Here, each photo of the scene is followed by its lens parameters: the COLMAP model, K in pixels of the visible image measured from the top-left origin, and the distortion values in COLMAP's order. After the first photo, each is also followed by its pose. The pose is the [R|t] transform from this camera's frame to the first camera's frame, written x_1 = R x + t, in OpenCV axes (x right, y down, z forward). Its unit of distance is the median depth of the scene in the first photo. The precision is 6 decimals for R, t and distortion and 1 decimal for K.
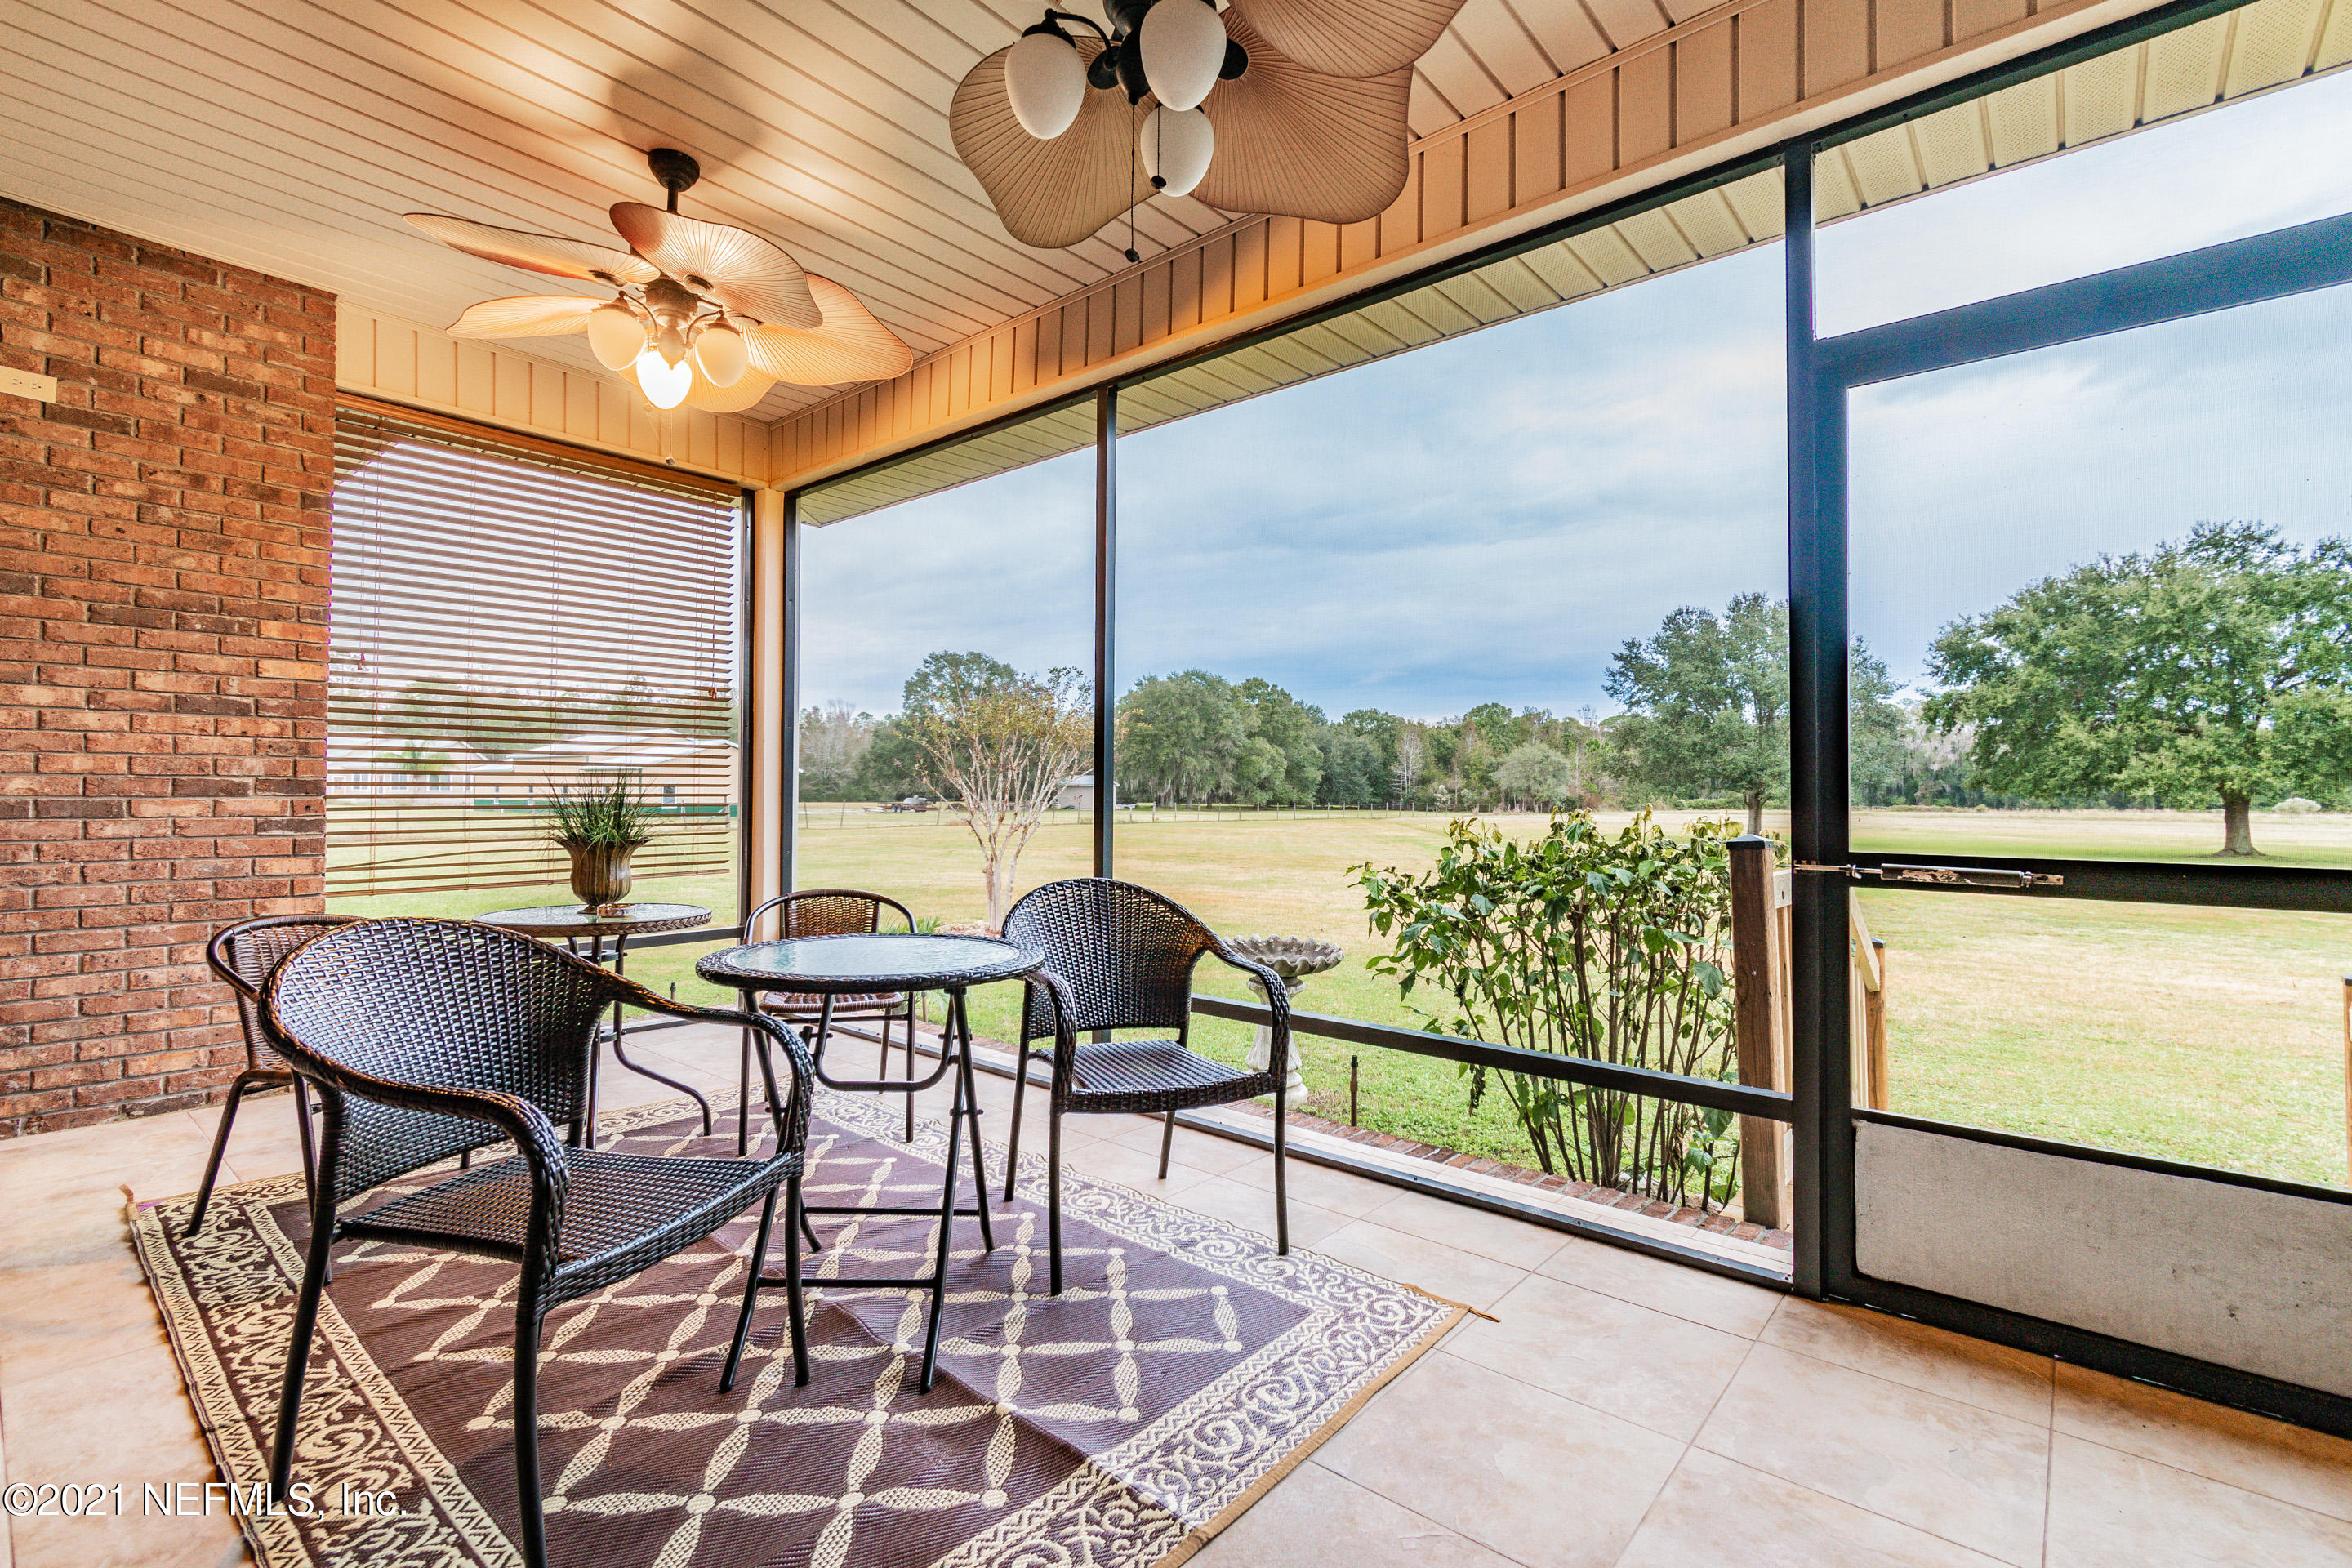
lens RADIAL K [[1073.9, 0, 1183.7], [0, 1073.9, 783.5], [0, 0, 1]] dist [0.004138, -0.002496]
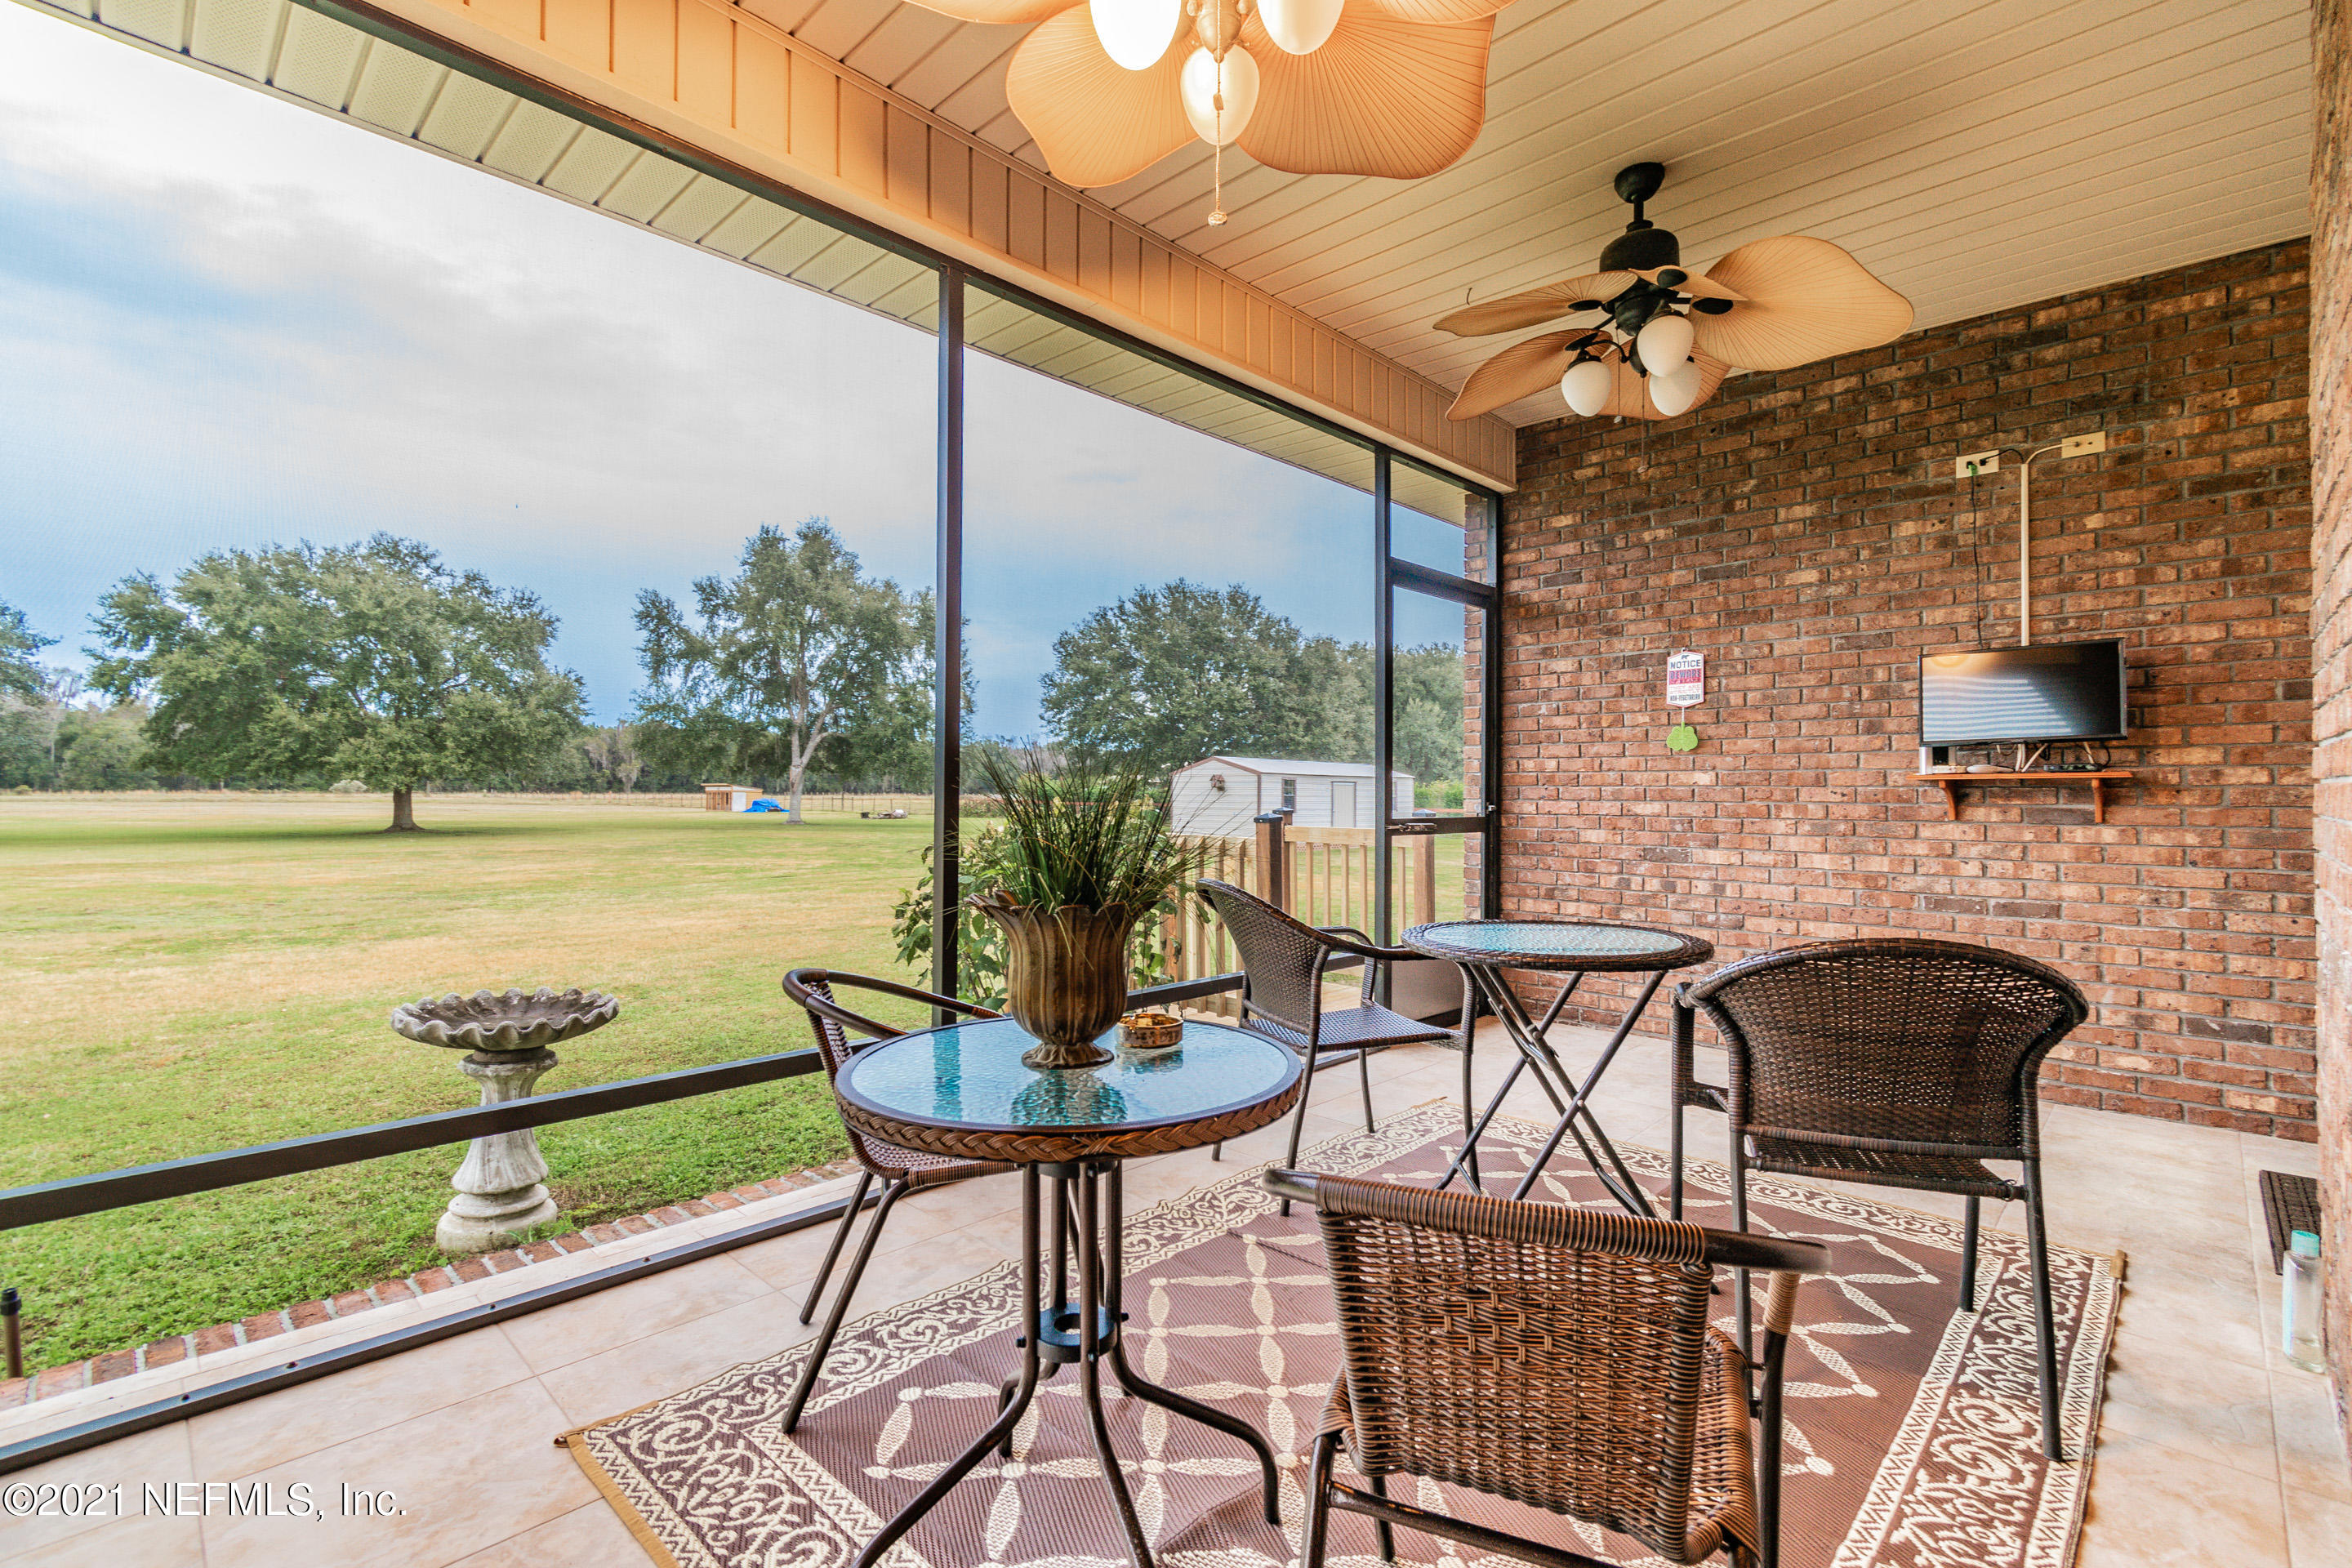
lens RADIAL K [[1073.9, 0, 1180.0], [0, 1073.9, 785.6], [0, 0, 1]] dist [0.004138, -0.002496]
pose [[0.047087, -0.001325, 0.998890, -0.131511], [-0.019088, 0.999815, 0.002226, 0.000655], [-0.998708, -0.019172, 0.047053, 0.123300]]
